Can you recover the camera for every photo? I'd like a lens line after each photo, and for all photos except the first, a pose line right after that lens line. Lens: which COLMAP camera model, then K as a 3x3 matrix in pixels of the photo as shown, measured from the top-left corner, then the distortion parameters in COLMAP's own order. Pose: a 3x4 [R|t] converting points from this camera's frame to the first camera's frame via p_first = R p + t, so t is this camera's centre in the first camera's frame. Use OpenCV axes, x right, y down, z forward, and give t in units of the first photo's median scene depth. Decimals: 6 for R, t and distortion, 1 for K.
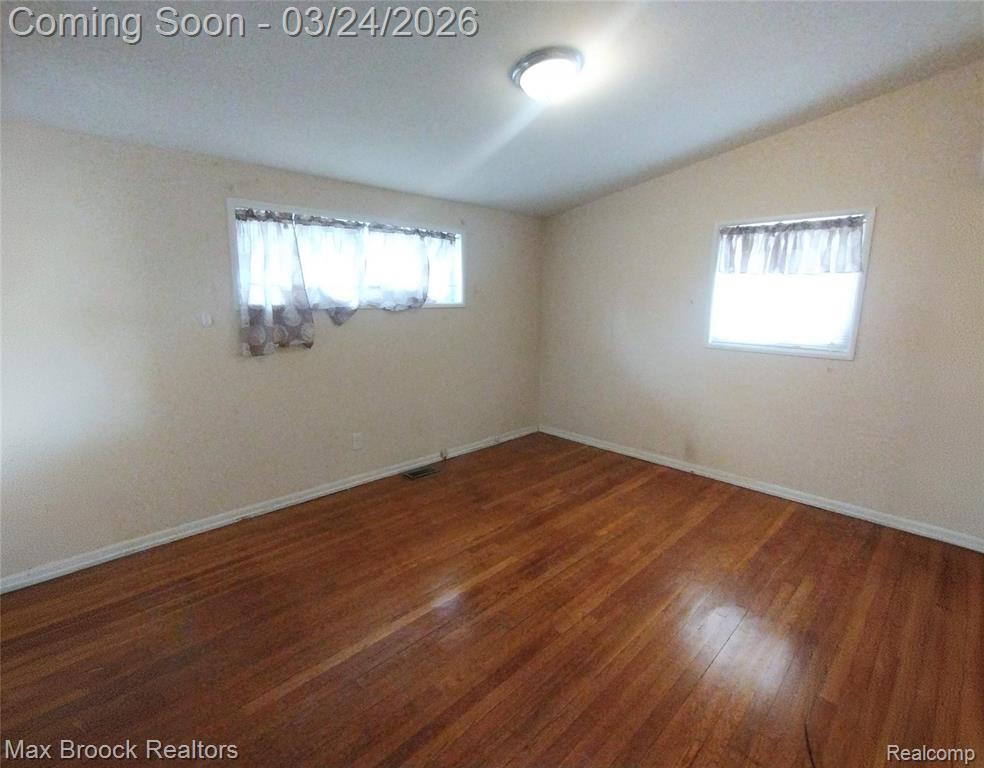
lens RADIAL K [[444.7, 0, 492.0], [0, 444.7, 384.0], [0, 0, 1]] dist [-0.023158, -0.000108]
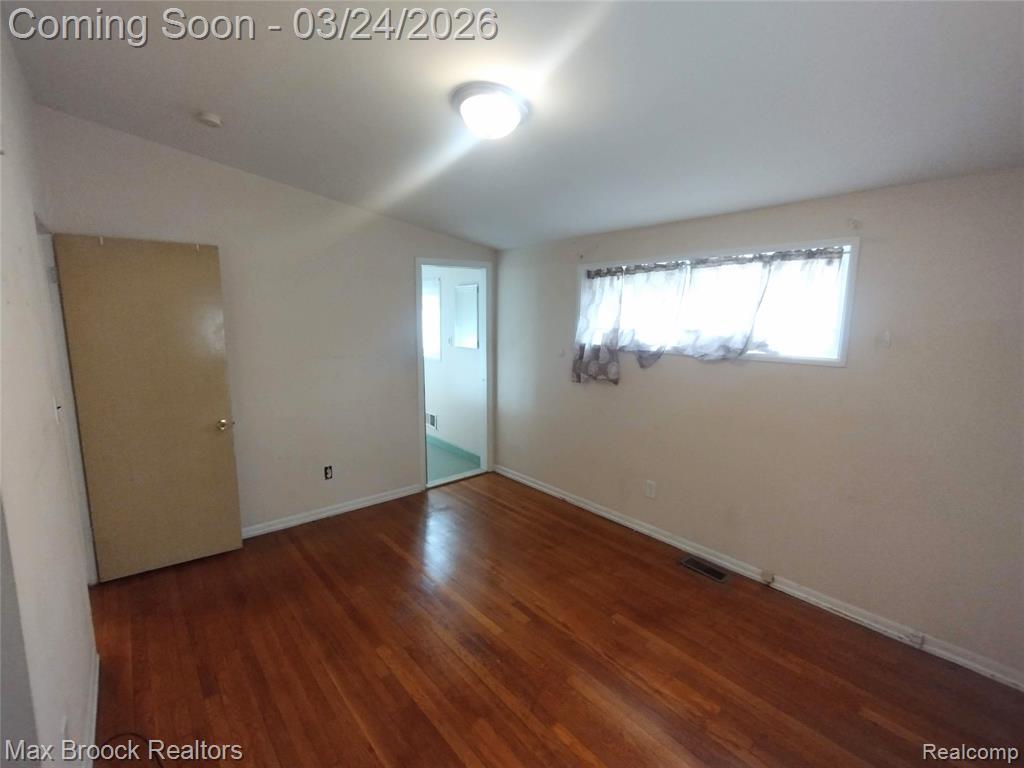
lens RADIAL K [[468.1, 0, 512.0], [0, 468.1, 384.0], [0, 0, 1]] dist [-0.002775, -0.000890]
pose [[-0.059580, 0.143812, -0.987810, 0.767986], [-0.192116, 0.969416, 0.152722, -0.212730], [0.979562, 0.198874, -0.030130, 0.783743]]
